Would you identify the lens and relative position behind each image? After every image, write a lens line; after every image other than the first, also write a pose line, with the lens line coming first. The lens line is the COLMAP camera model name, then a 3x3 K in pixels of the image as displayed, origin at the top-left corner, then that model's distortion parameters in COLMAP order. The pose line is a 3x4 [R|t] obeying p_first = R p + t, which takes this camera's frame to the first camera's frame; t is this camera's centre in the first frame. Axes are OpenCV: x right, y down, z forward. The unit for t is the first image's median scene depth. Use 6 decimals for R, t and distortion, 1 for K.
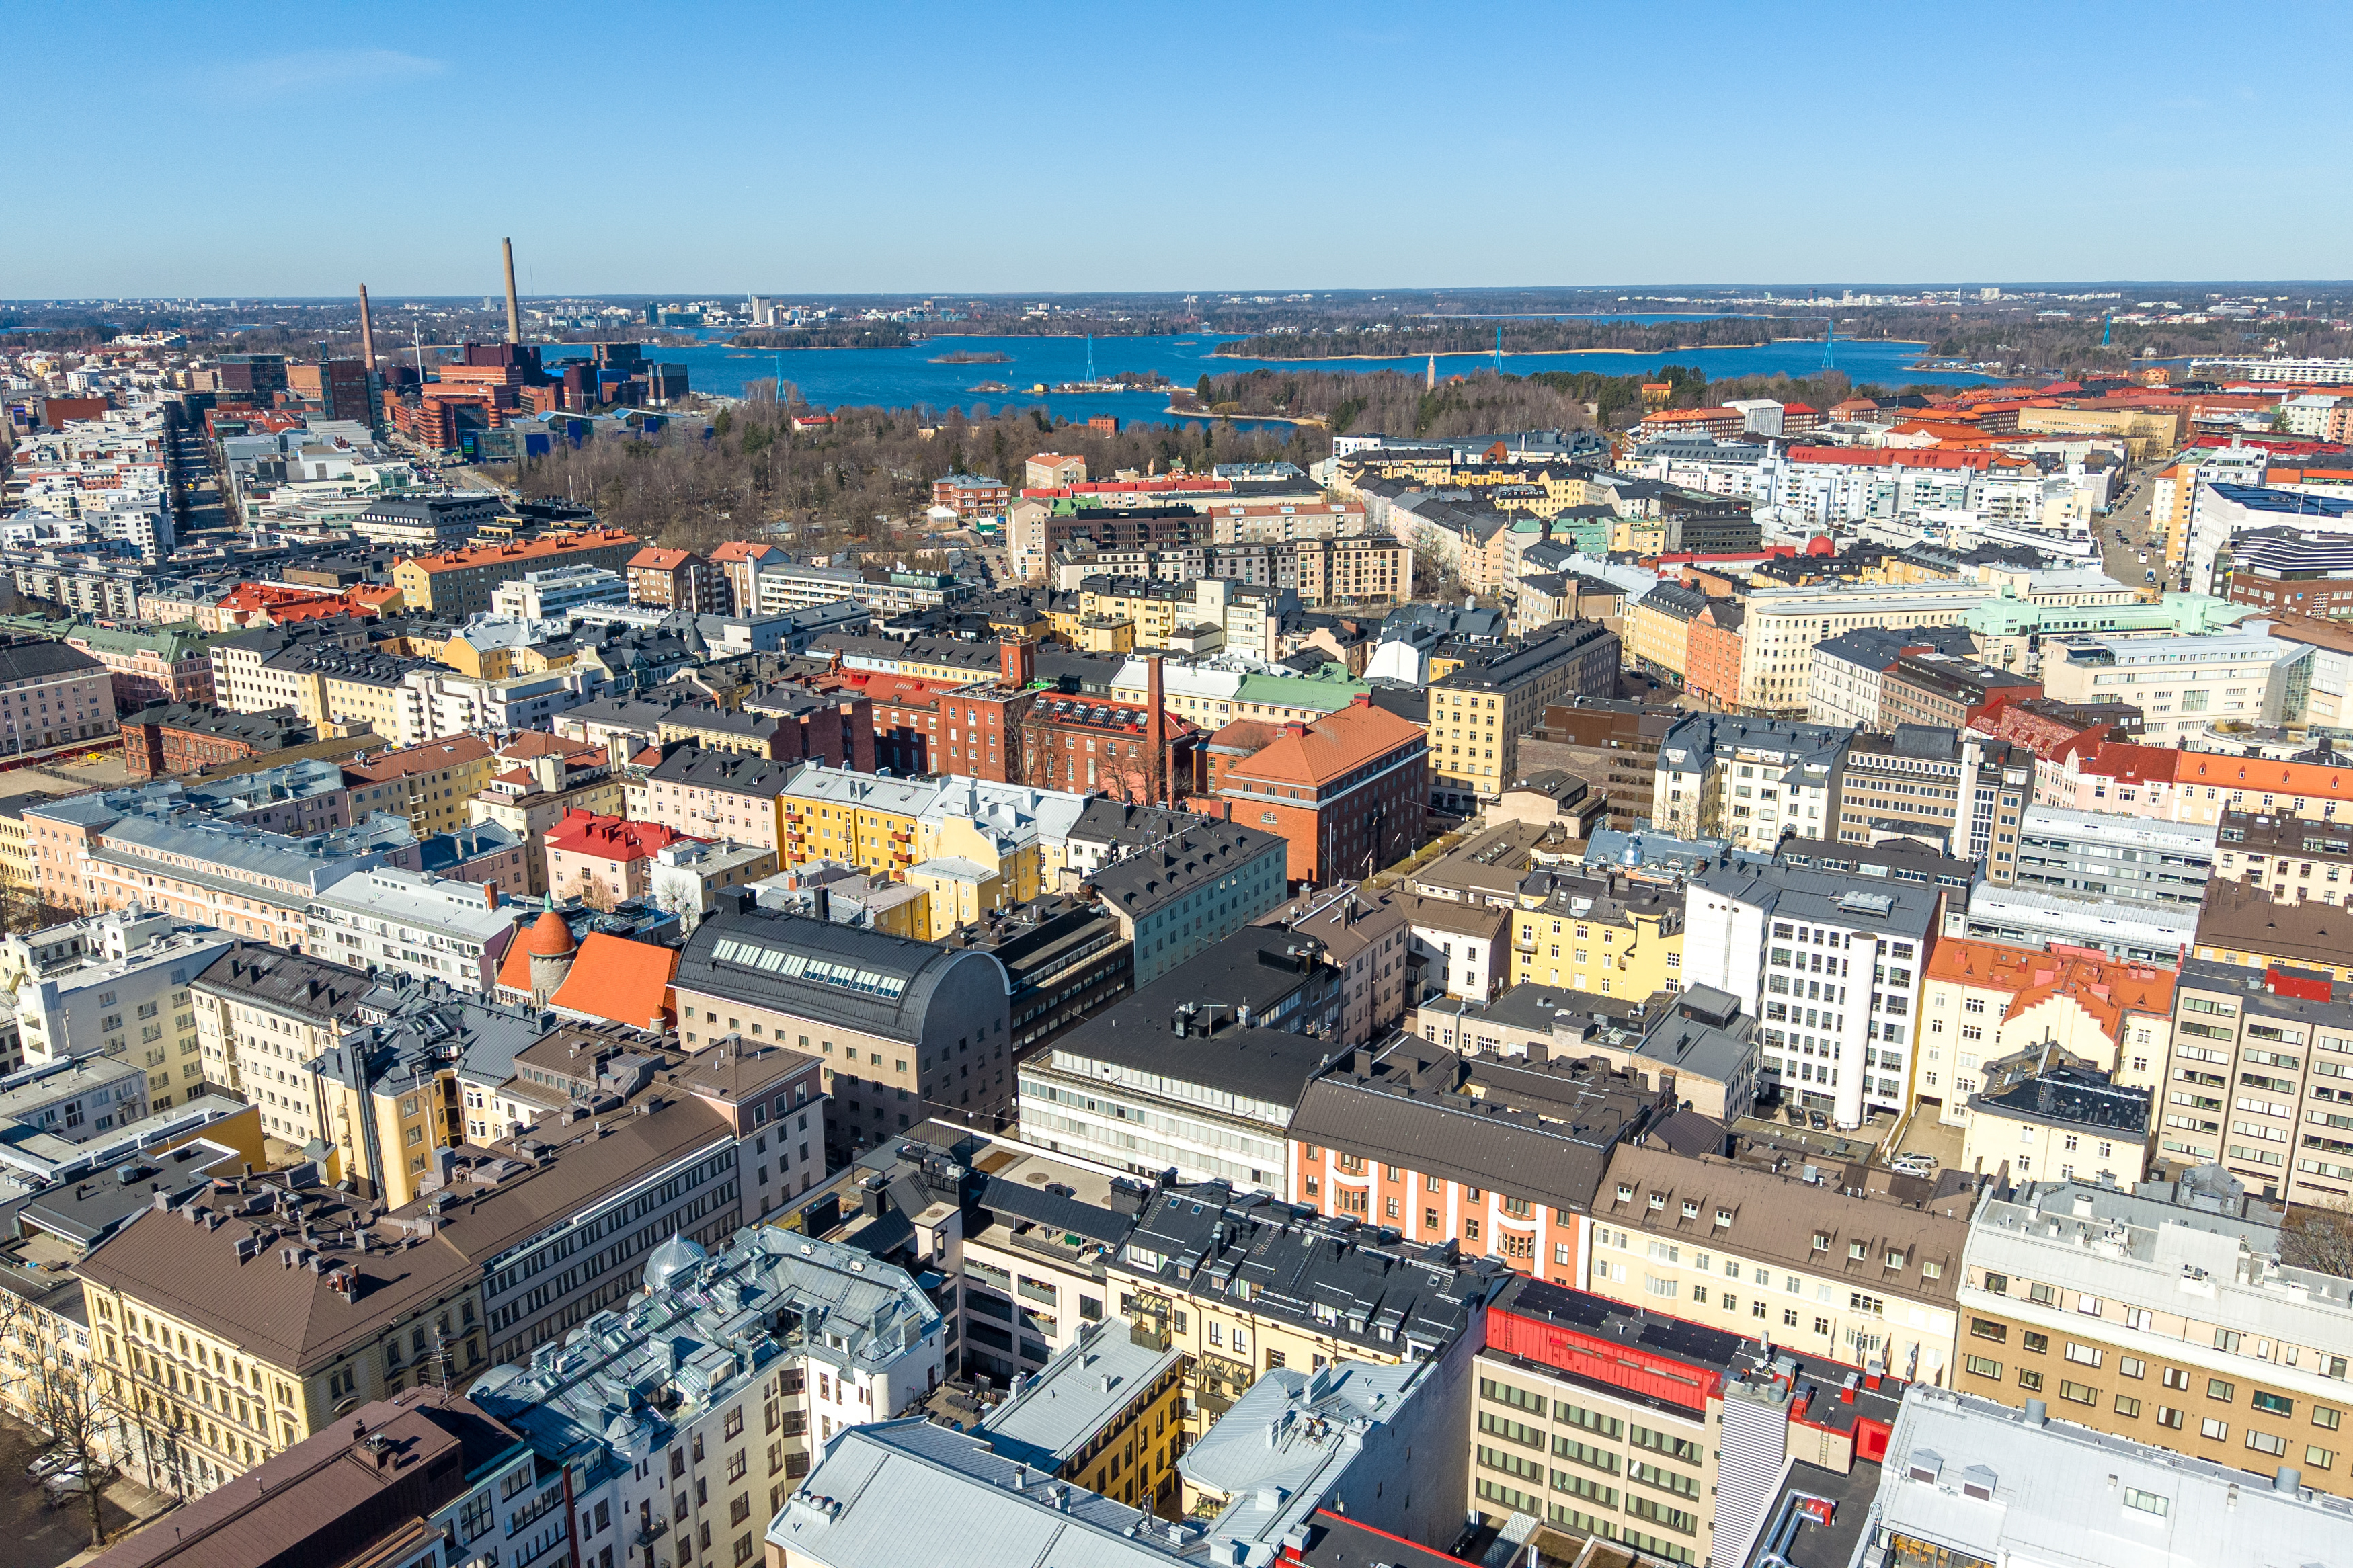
lens RADIAL K [[1837.5, 0, 1219.0], [0, 1837.5, 790.7], [0, 0, 1]] dist [0.188972, -0.635427]
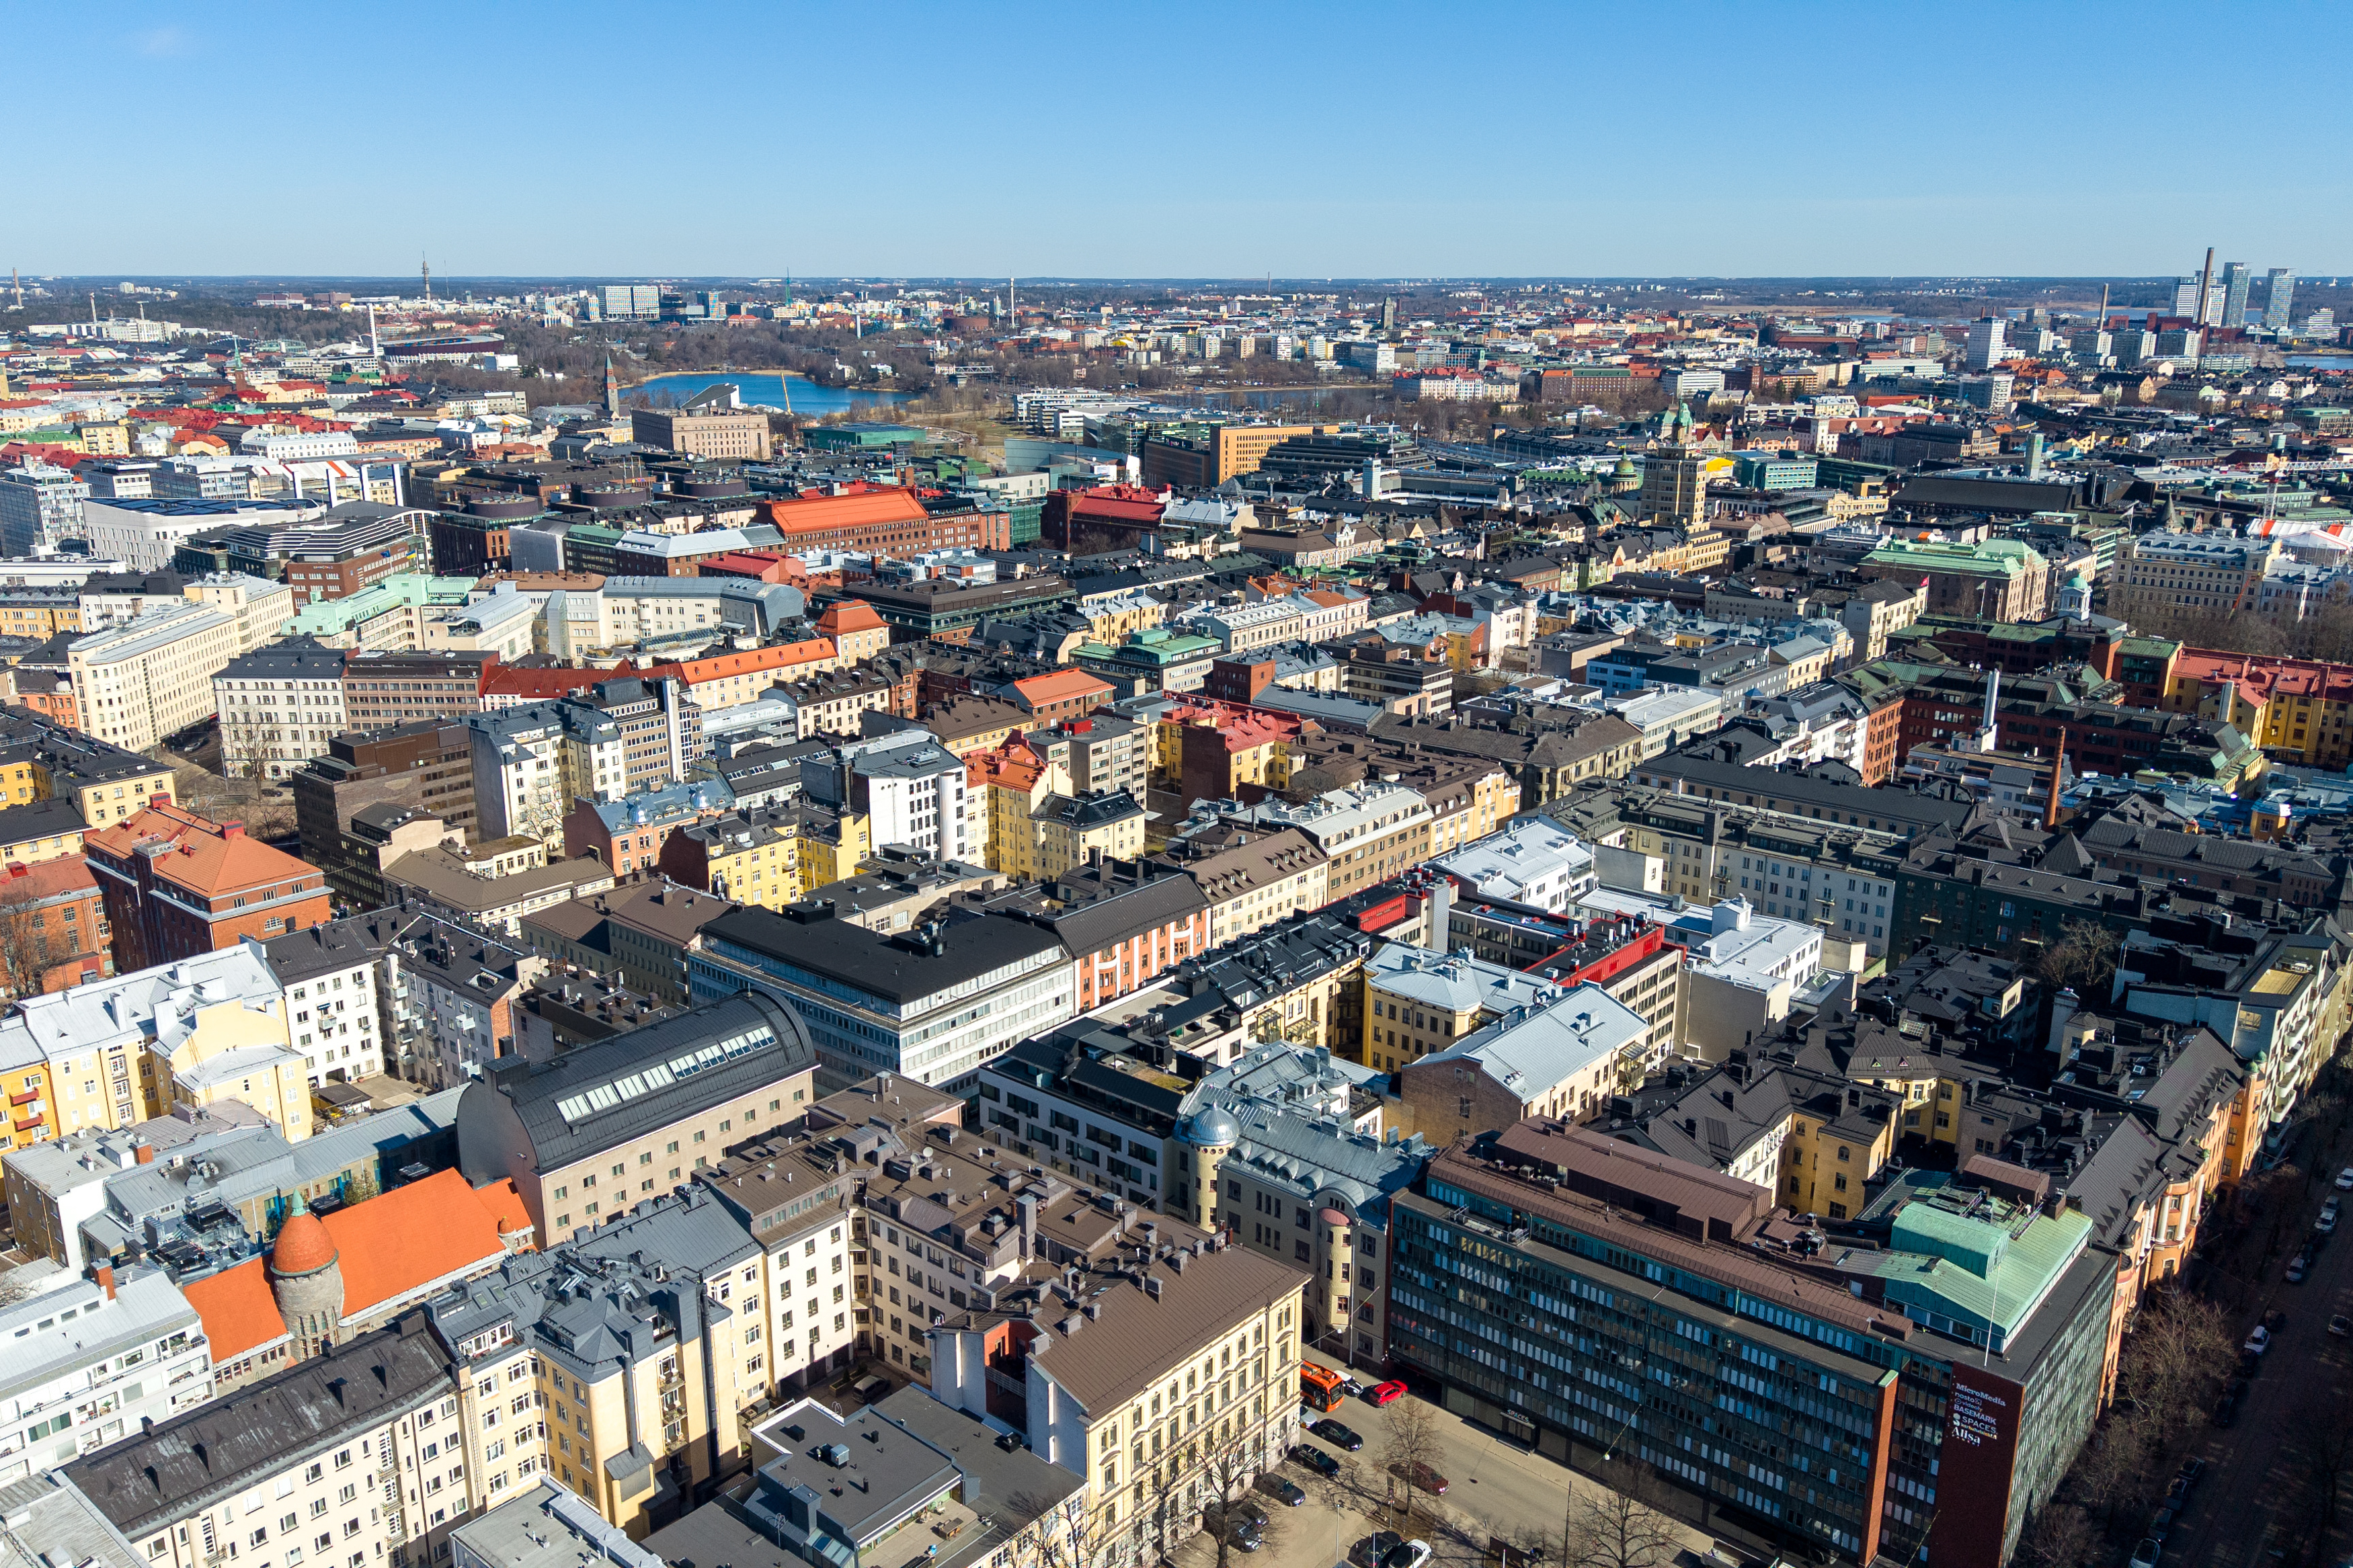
lens RADIAL K [[1837.5, 0, 1219.0], [0, 1837.5, 790.7], [0, 0, 1]] dist [0.188972, -0.635427]
pose [[0.145798, -0.262463, 0.953864, -1.193498], [0.251956, 0.942225, 0.220749, -0.208987], [-0.956693, 0.208147, 0.203503, 0.539520]]
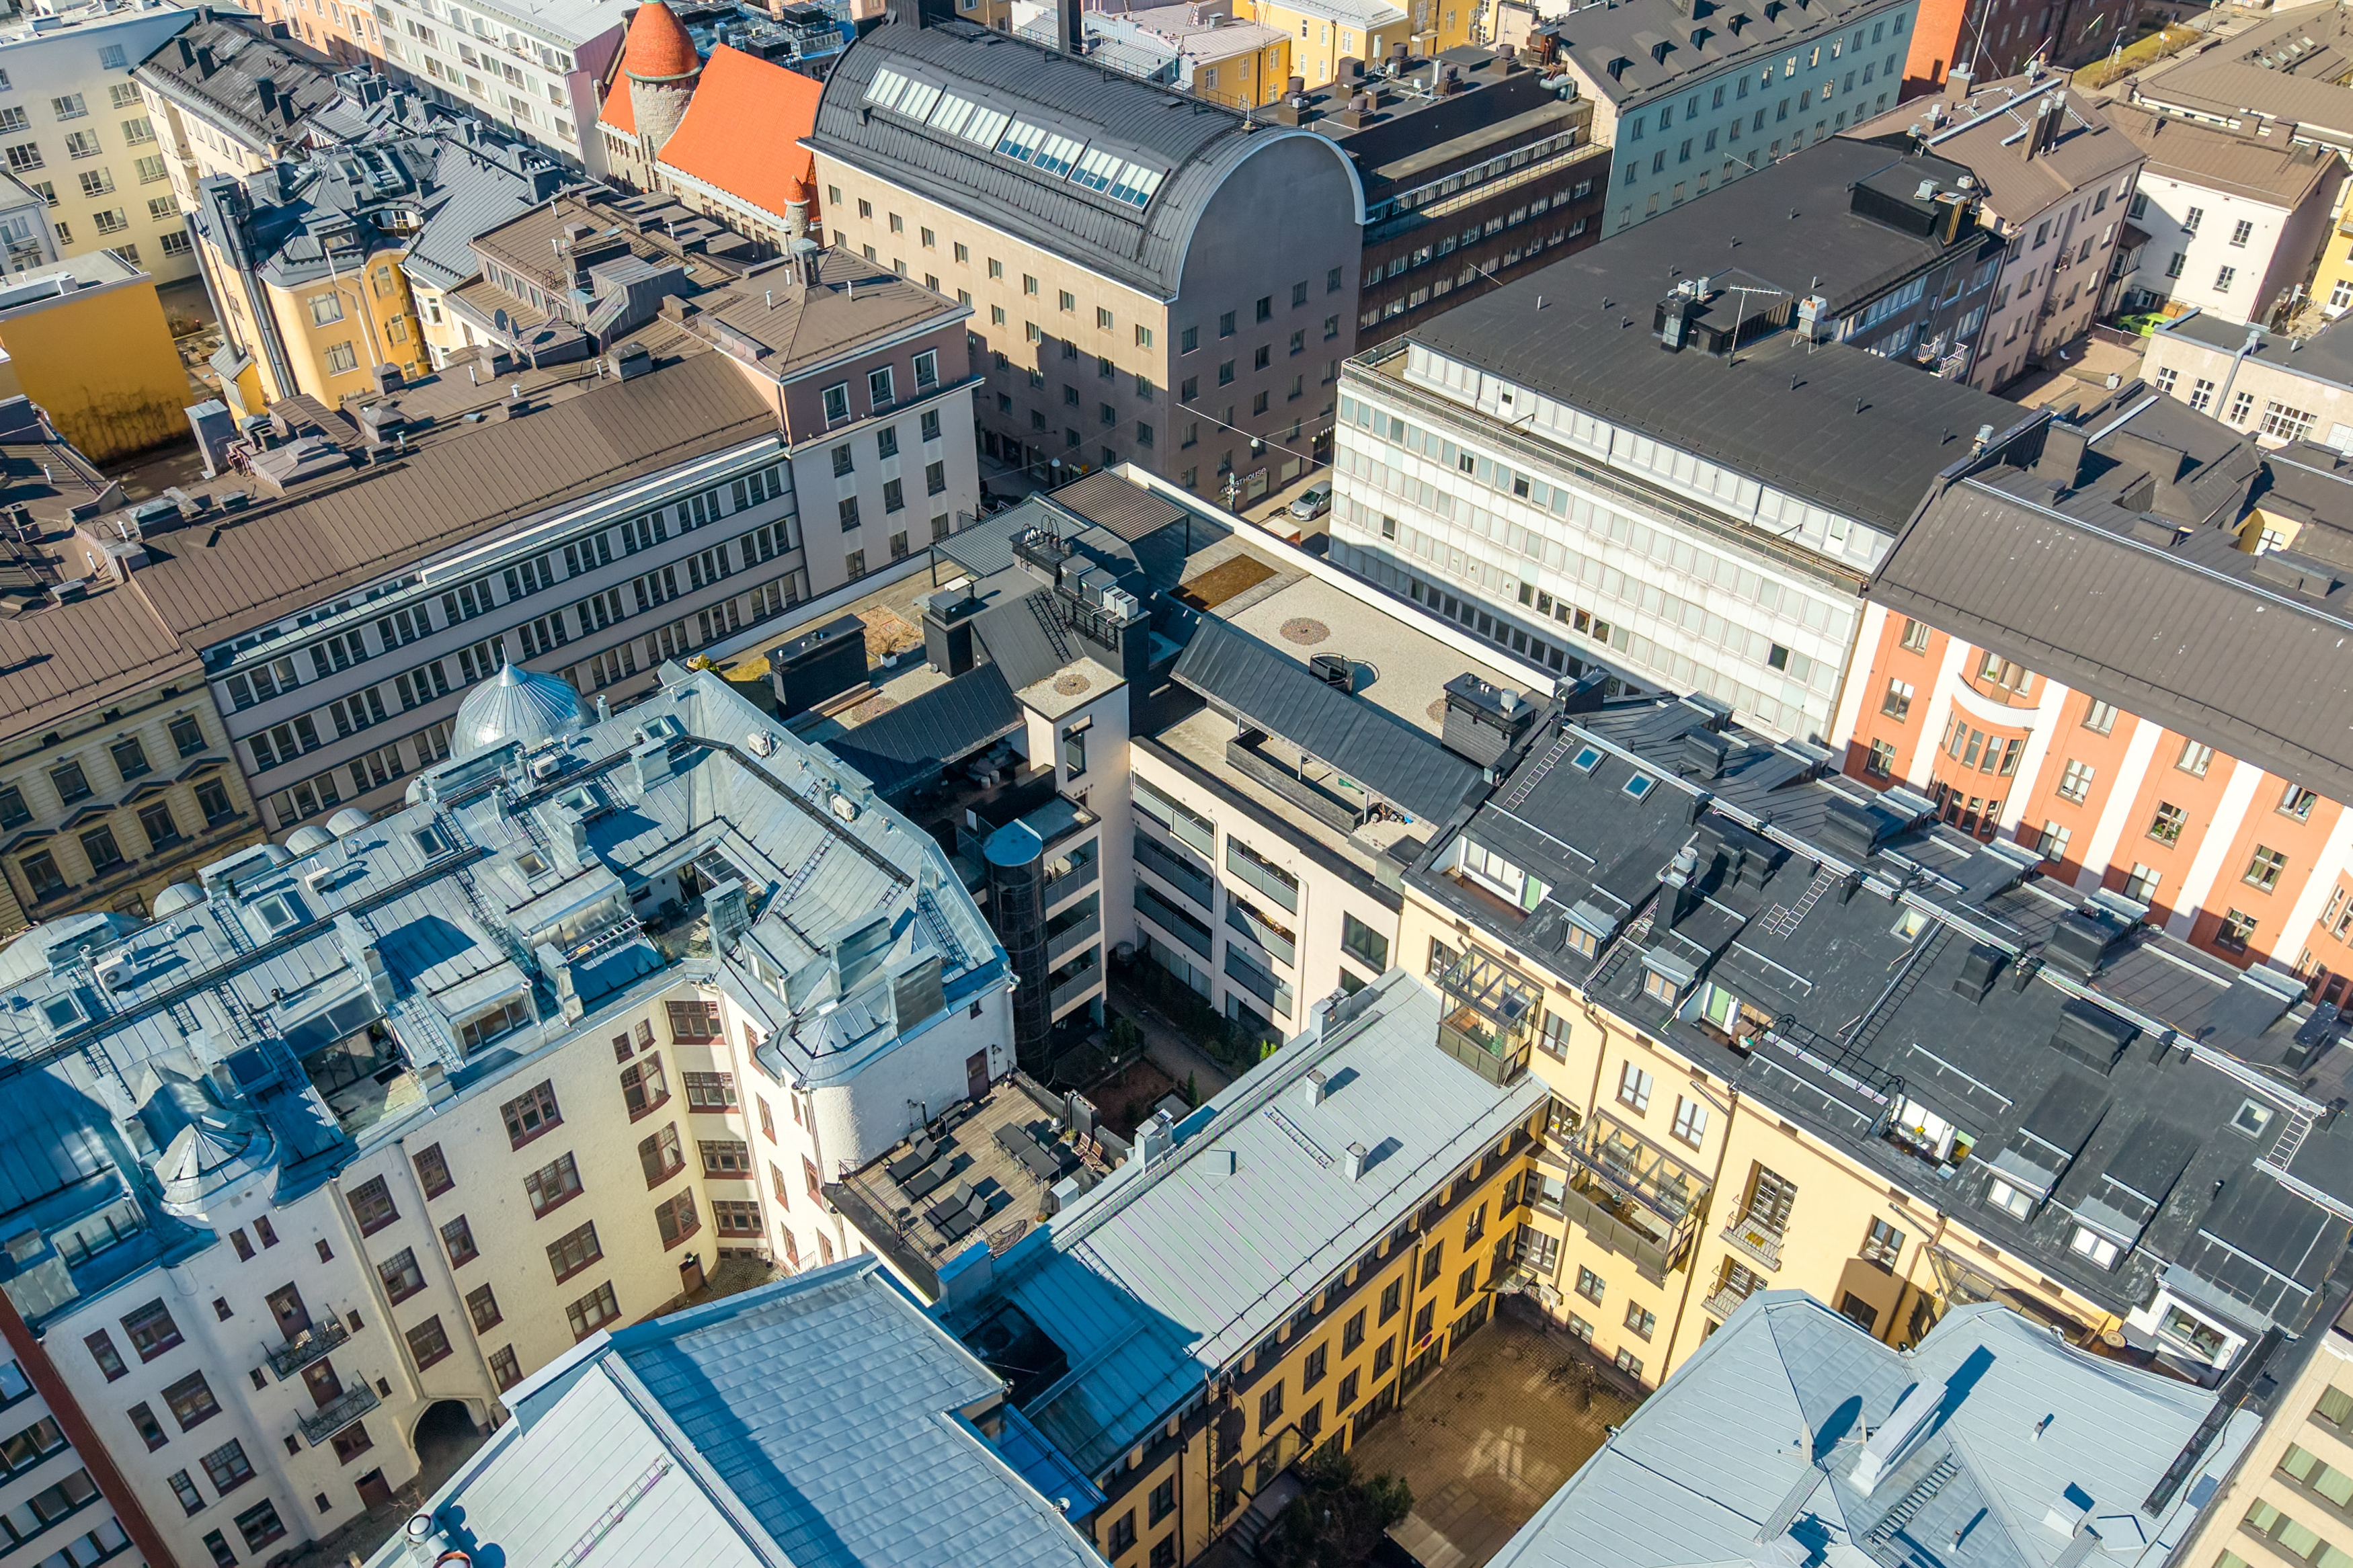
lens RADIAL K [[1908.7, 0, 1148.8], [0, 1908.7, 823.5], [0, 0, 1]] dist [0.048139, -0.066696]
pose [[0.957121, 0.175836, -0.230220, -0.013843], [-0.069385, 0.910731, 0.407129, 0.051466], [0.281256, -0.373698, 0.883881, 0.469549]]
